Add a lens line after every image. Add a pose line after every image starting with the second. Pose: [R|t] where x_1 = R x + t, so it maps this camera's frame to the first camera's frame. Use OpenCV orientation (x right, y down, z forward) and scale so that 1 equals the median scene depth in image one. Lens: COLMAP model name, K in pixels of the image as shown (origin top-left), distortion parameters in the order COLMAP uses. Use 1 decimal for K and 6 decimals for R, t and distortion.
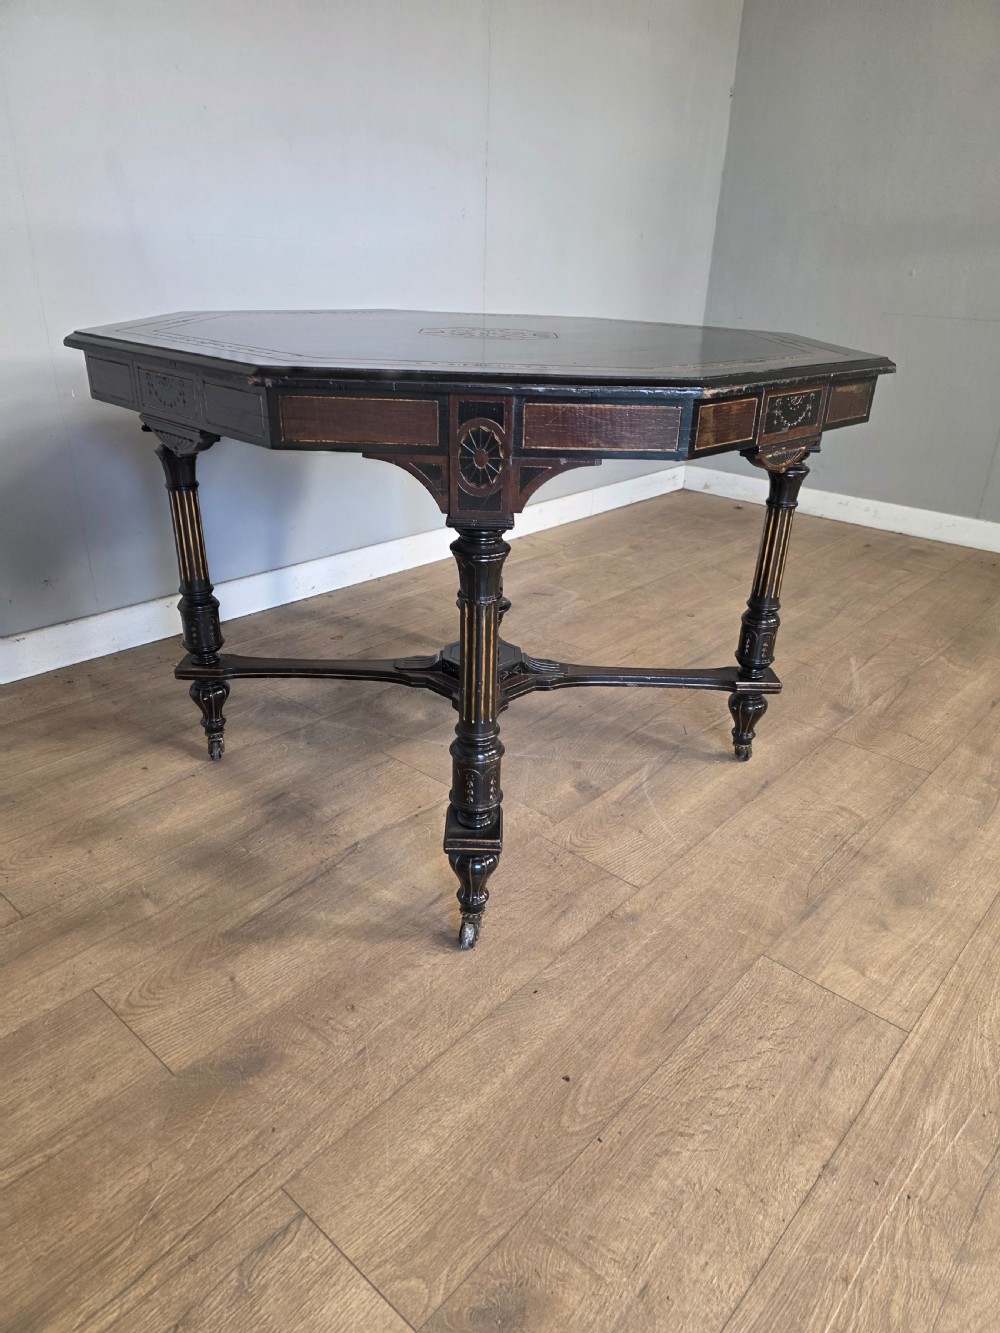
lens RADIAL K [[907.1, 0, 509.7], [0, 907.1, 665.9], [0, 0, 1]] dist [0.048331, -0.057394]
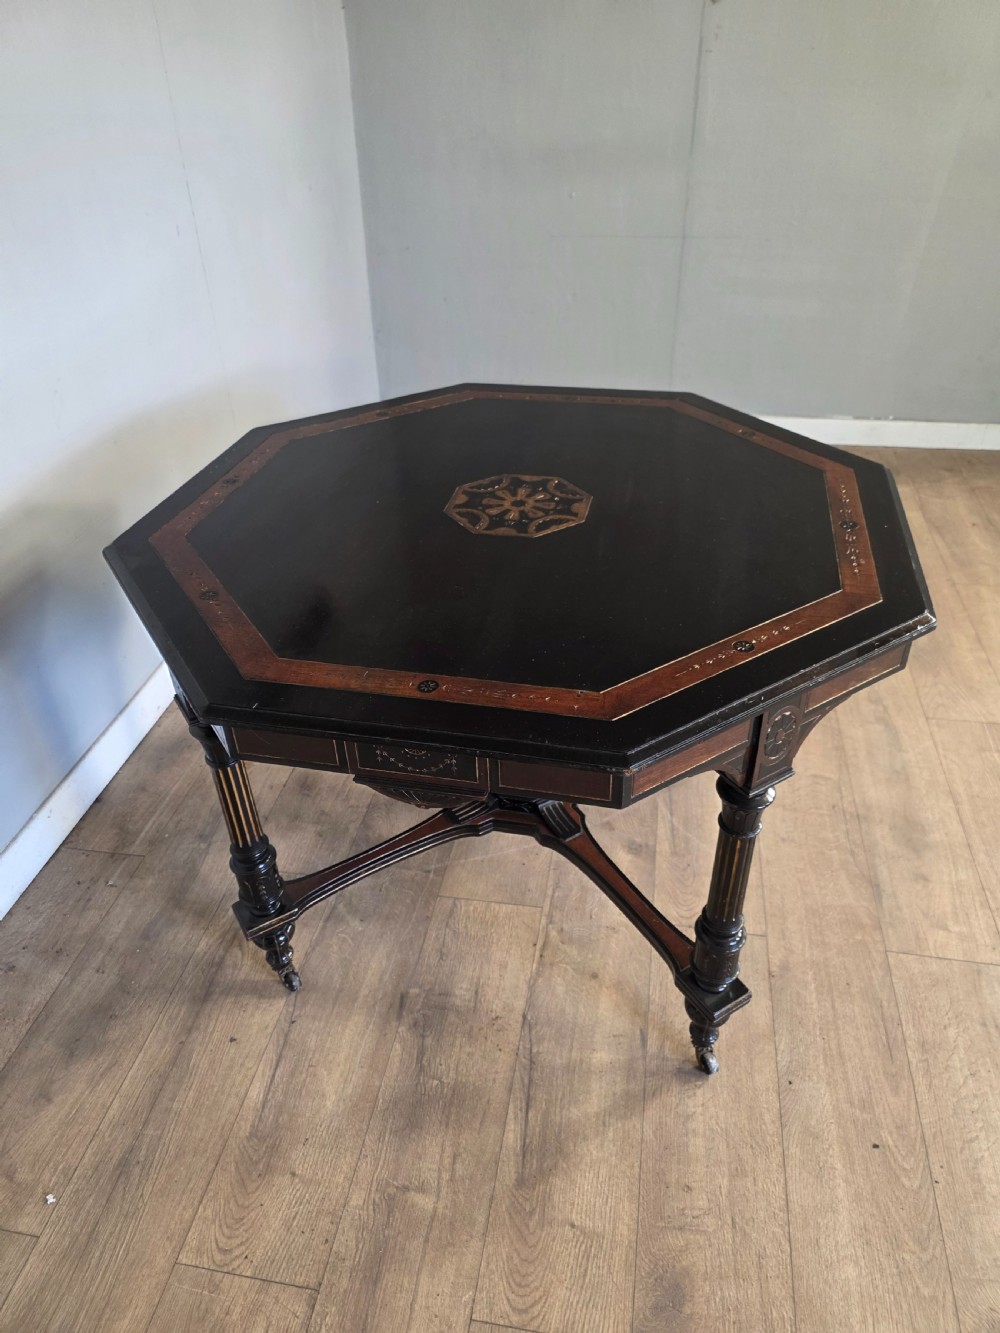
lens RADIAL K [[907.1, 0, 504.3], [0, 907.1, 659.6], [0, 0, 1]] dist [0.048331, -0.057394]
pose [[0.849599, -0.344227, 0.399612, -0.580815], [0.264910, 0.933660, 0.241044, -0.544734], [-0.456075, -0.098929, 0.884425, 0.183674]]
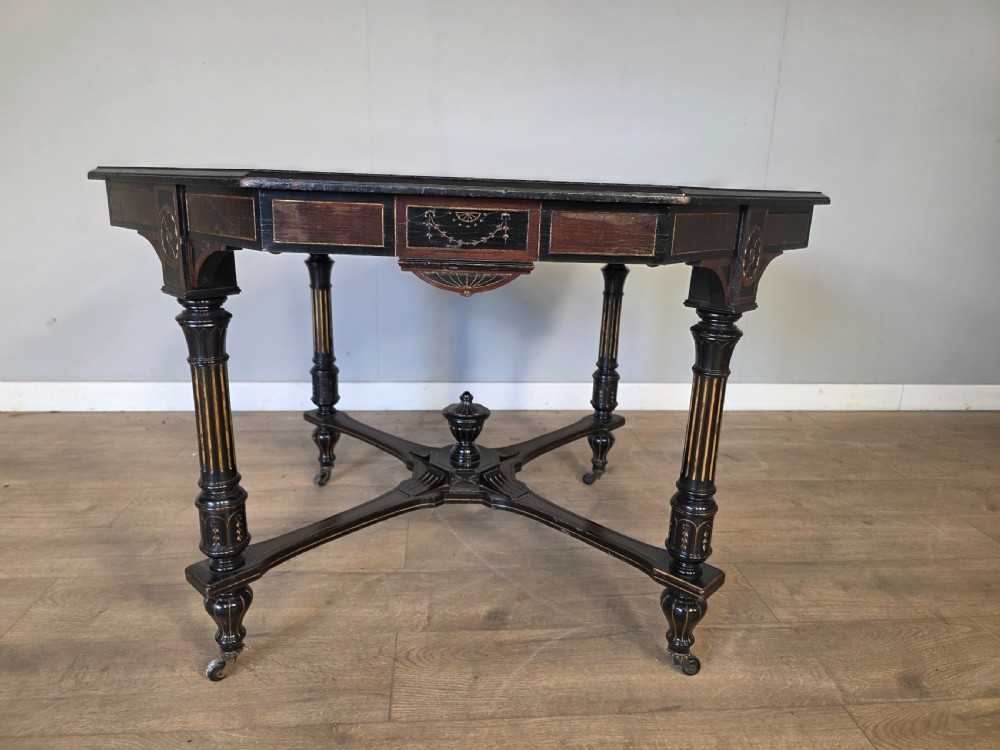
lens RADIAL K [[680.5, 0, 502.5], [0, 680.5, 357.5], [0, 0, 1]] dist [0.048331, -0.057394]
pose [[0.727825, 0.162949, -0.666121, 0.768037], [-0.289493, 0.953571, -0.083043, -0.107832], [0.621662, 0.253278, 0.741206, 0.535046]]
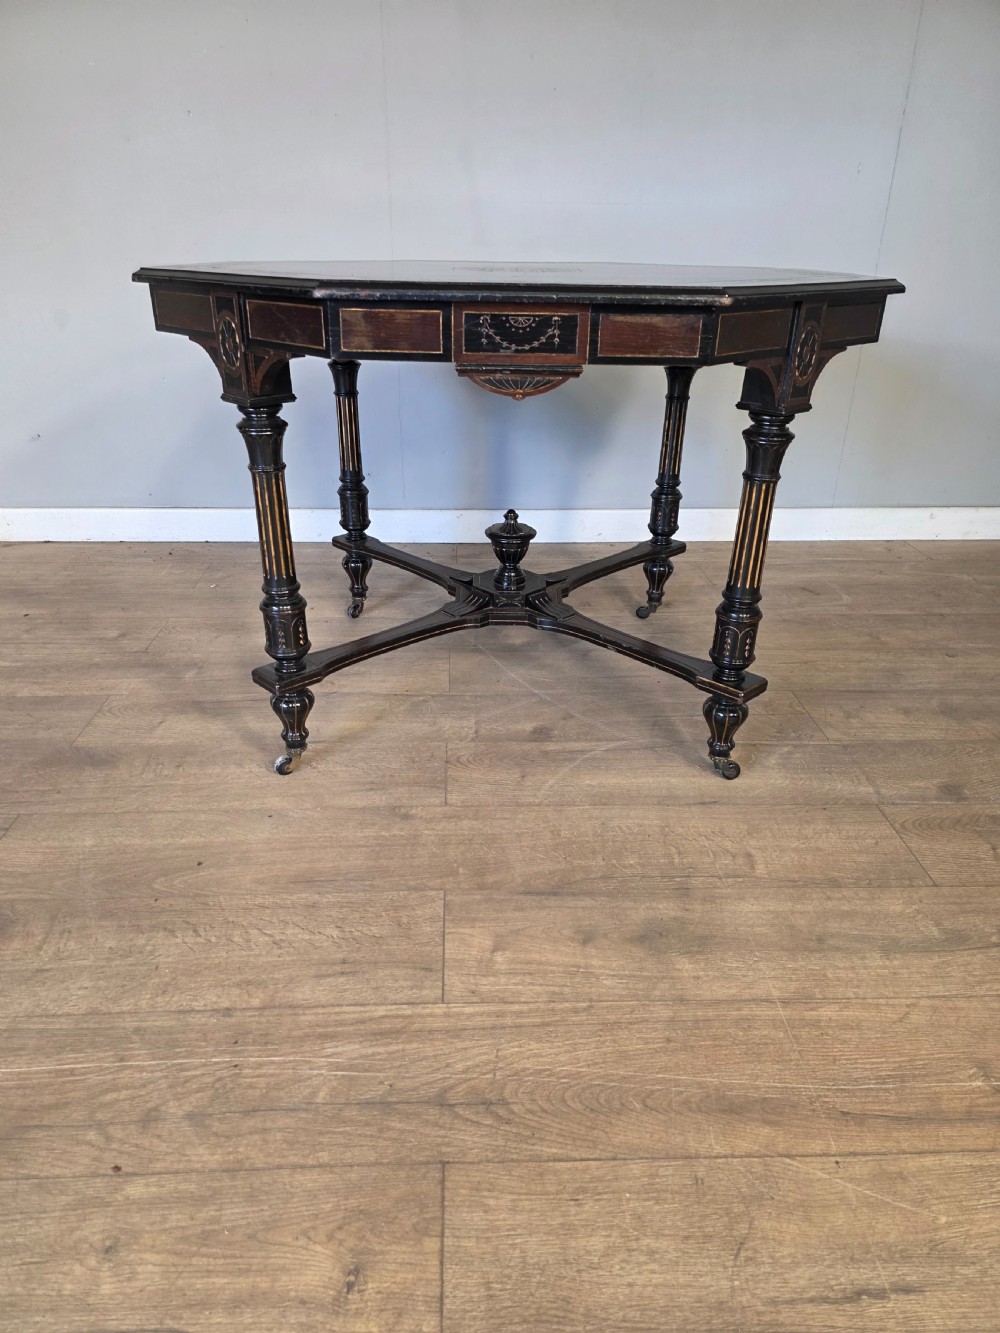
lens RADIAL K [[902.1, 0, 493.5], [0, 902.1, 672.9], [0, 0, 1]] dist [0.058778, -0.072320]
pose [[0.690021, 0.293472, -0.661623, 0.977822], [-0.288042, 0.949948, 0.120958, -0.047317], [0.664005, 0.107112, 0.740016, 0.306936]]
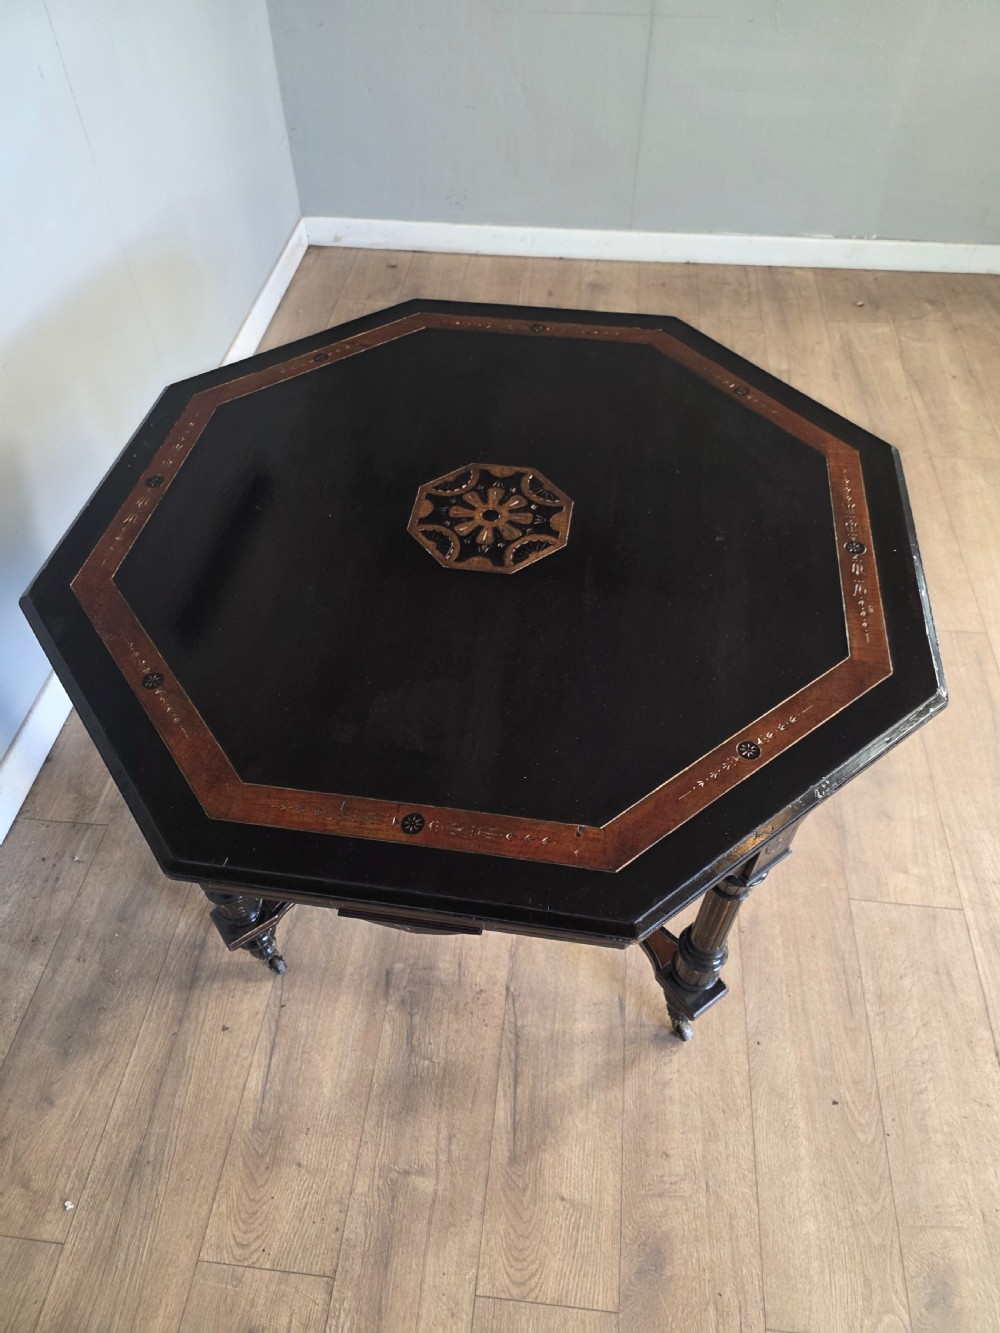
lens RADIAL K [[907.1, 0, 508.1], [0, 907.1, 658.8], [0, 0, 1]] dist [0.048331, -0.057394]
pose [[0.811438, -0.471274, 0.345642, -0.448763], [0.270892, 0.827326, 0.492087, -0.815899], [-0.517866, -0.305667, 0.798988, 0.339586]]
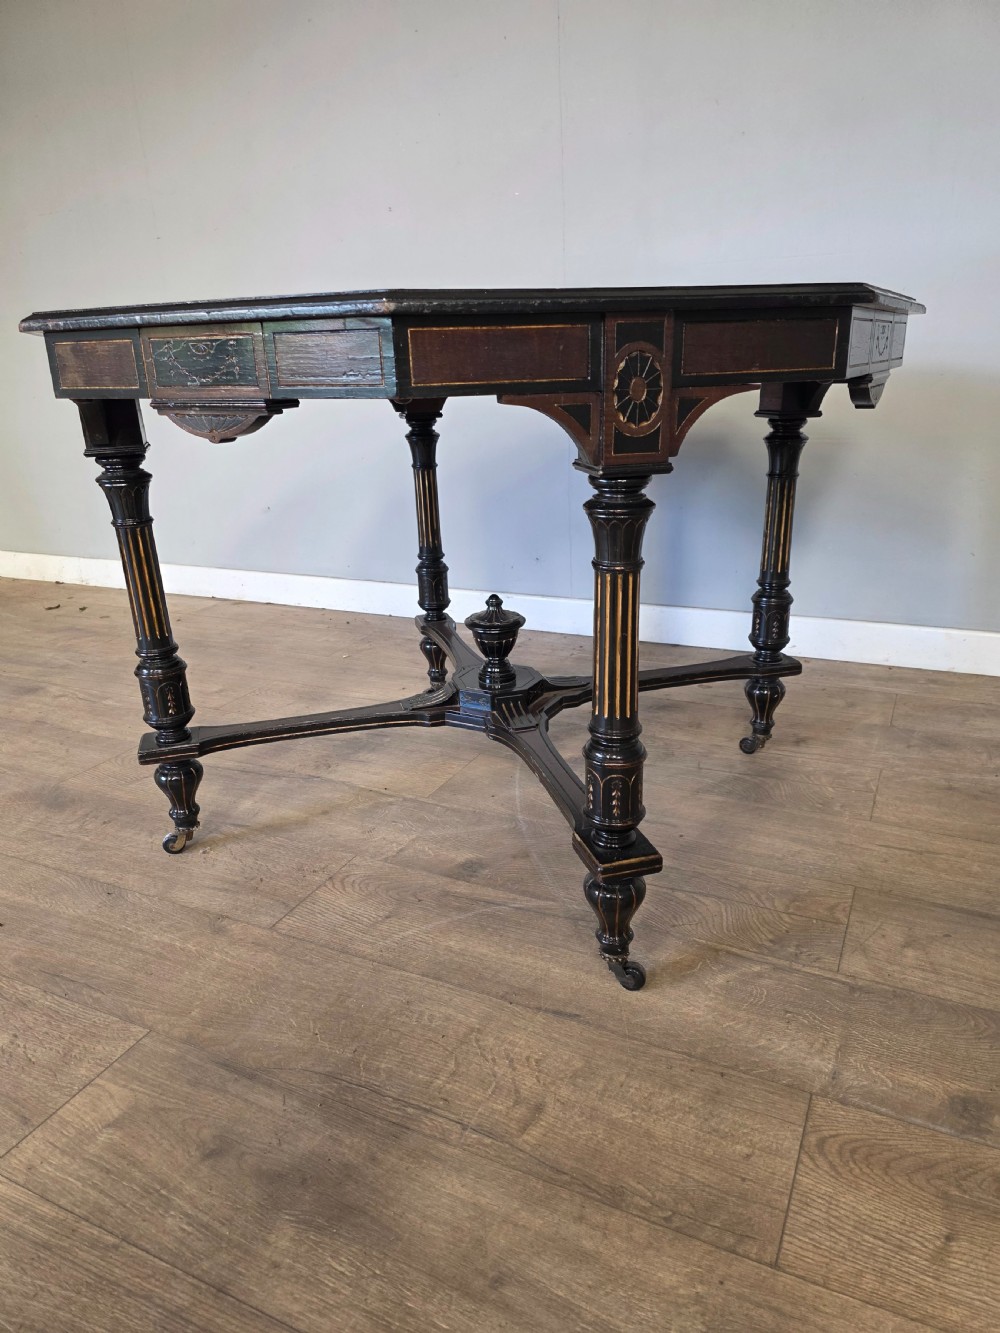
lens RADIAL K [[907.1, 0, 514.8], [0, 907.1, 662.1], [0, 0, 1]] dist [0.048331, -0.057394]
pose [[0.274605, 0.270048, -0.922858, 1.123390], [-0.356573, 0.919923, 0.163088, -0.254861], [0.892999, 0.284281, 0.348907, 0.995215]]
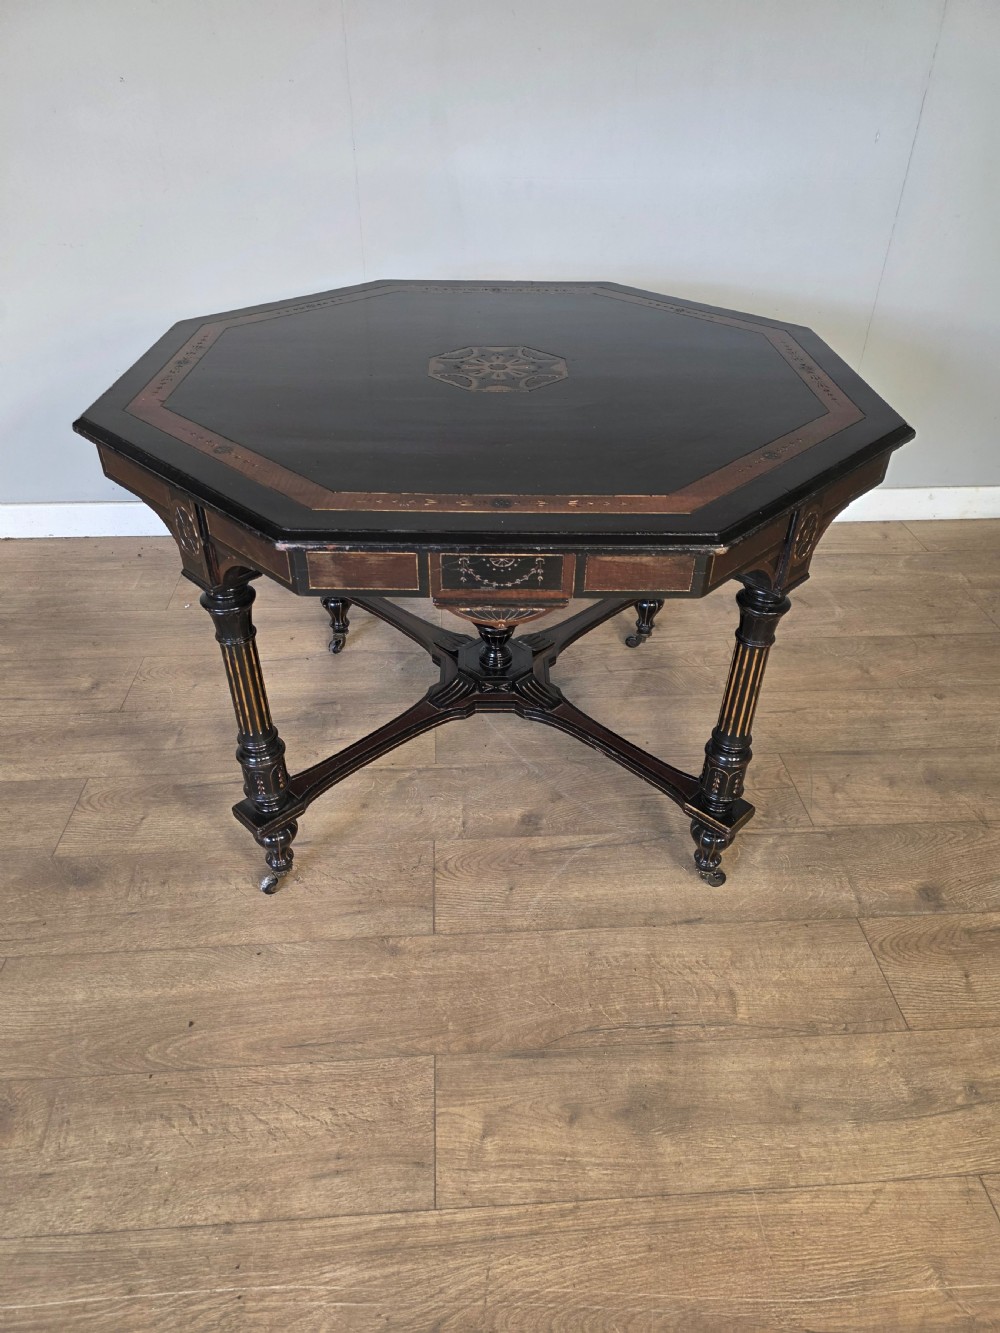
lens RADIAL K [[907.1, 0, 509.4], [0, 907.1, 652.1], [0, 0, 1]] dist [0.048331, -0.057394]
pose [[0.712010, 0.386783, -0.586039, 0.826824], [-0.281241, 0.921830, 0.266709, -0.425577], [0.643386, -0.025081, 0.765131, 0.314845]]
